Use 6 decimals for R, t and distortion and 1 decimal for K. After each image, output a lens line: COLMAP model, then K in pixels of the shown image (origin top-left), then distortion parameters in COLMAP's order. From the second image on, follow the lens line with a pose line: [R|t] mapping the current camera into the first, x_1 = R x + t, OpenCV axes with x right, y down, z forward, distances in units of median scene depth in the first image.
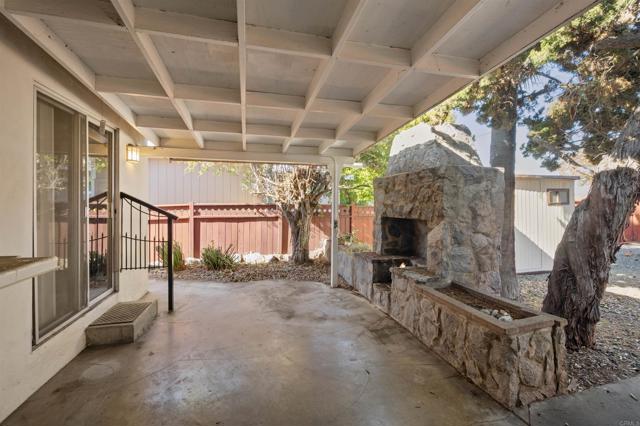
lens RADIAL K [[290.2, 0, 320.0], [0, 290.2, 202.5], [0, 0, 1]] dist [-0.000773, 0.000446]
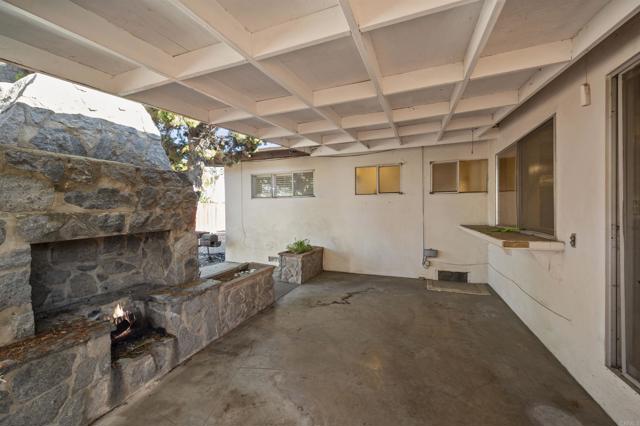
lens RADIAL K [[249.0, 0, 322.6], [0, 249.0, 210.9], [0, 0, 1]] dist [0.000707, -0.000237]
pose [[-0.819314, -0.002366, 0.573340, -0.343436], [0.004283, 0.999938, 0.010247, -0.001036], [-0.573329, 0.010851, -0.819254, 1.074091]]
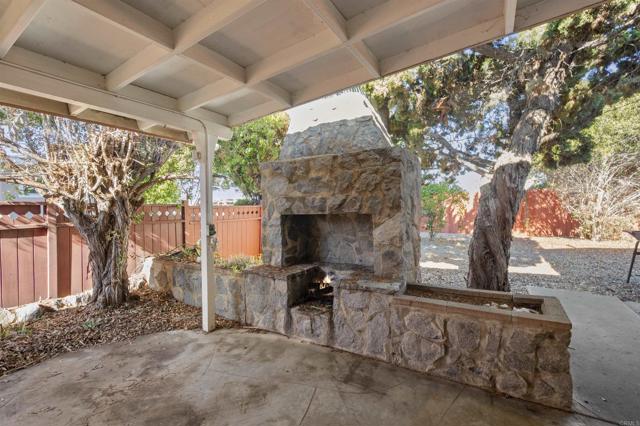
lens RADIAL K [[290.2, 0, 324.4], [0, 290.2, 211.0], [0, 0, 1]] dist [-0.000773, 0.000446]
pose [[0.707806, -0.024605, 0.705978, -0.231257], [0.018238, 0.999697, 0.016556, 0.029926], [-0.706171, 0.001157, 0.708040, 0.413209]]
